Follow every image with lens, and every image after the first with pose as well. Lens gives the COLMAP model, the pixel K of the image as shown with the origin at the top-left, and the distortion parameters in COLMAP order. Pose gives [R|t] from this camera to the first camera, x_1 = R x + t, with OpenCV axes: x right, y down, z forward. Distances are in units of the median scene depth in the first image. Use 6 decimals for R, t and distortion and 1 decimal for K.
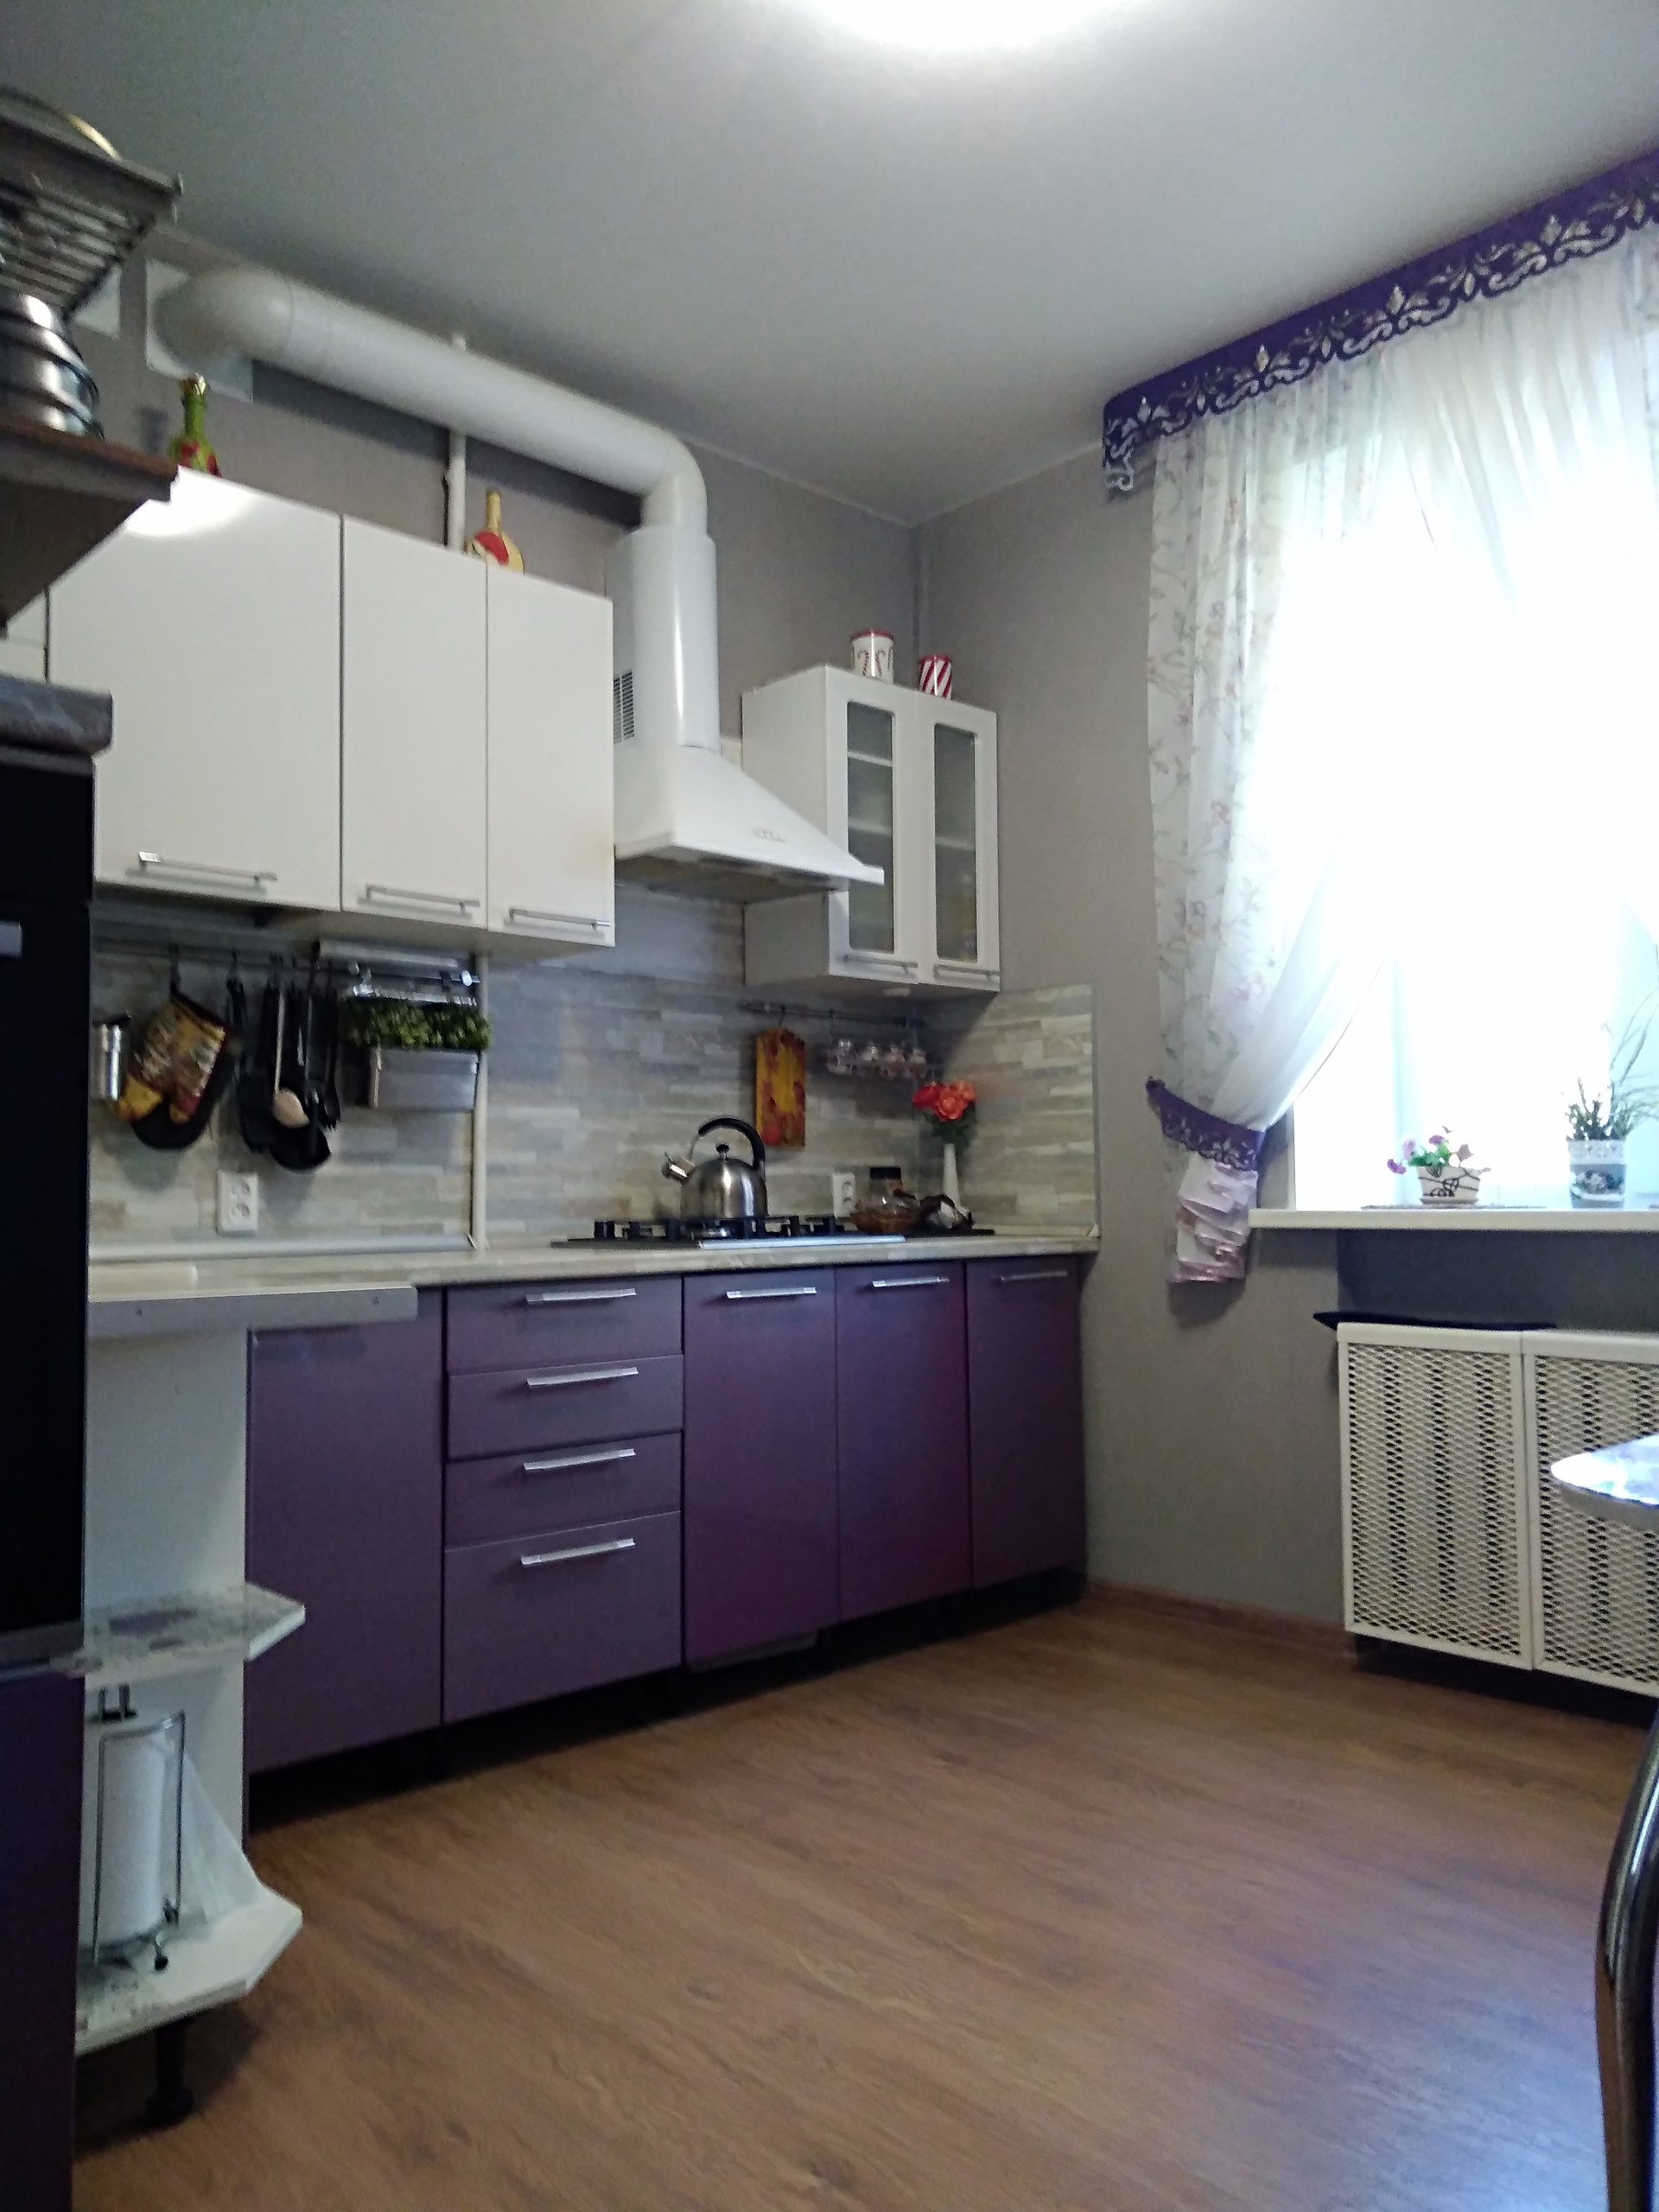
lens RADIAL K [[1661.6, 0, 821.6], [0, 1661.6, 1093.1], [0, 0, 1]] dist [0.017945, 0.000362]
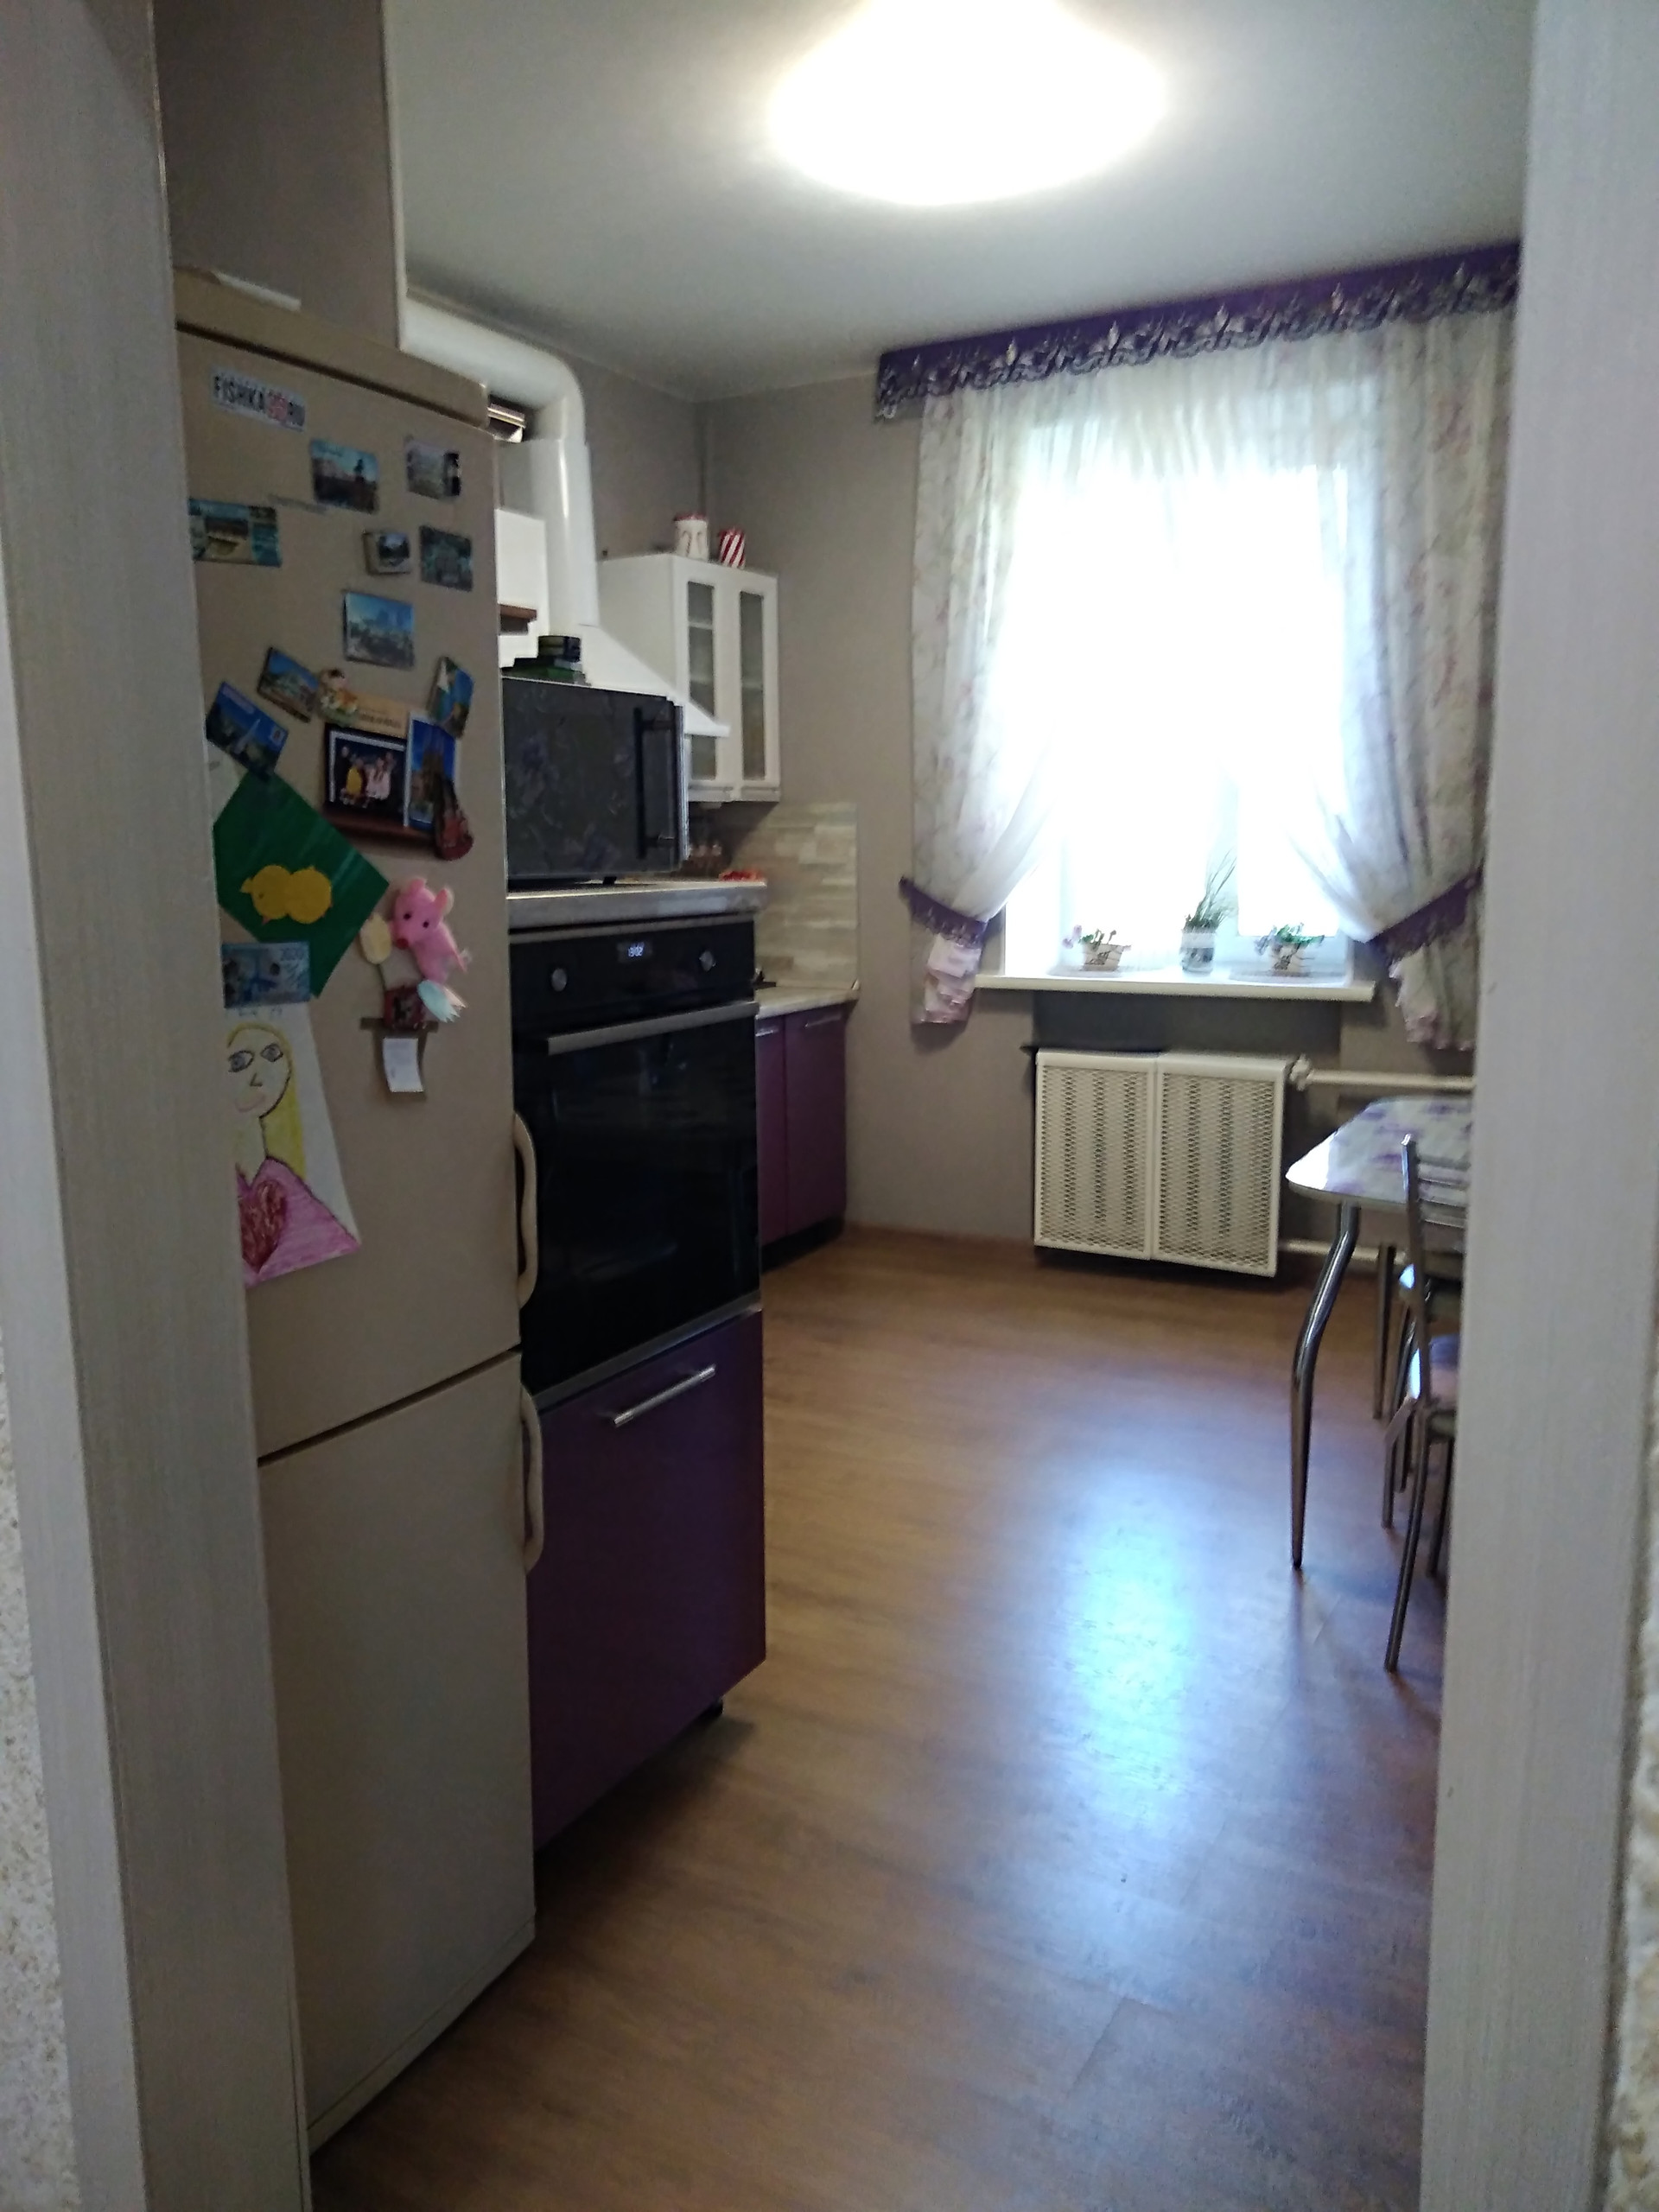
lens RADIAL K [[1661.6, 0, 835.1], [0, 1661.6, 1113.9], [0, 0, 1]] dist [0.017945, 0.000362]
pose [[0.951026, -0.047912, 0.305376, -0.307438], [-0.020787, 0.975766, 0.217827, -0.123666], [-0.308412, -0.213507, 0.926983, -0.337683]]
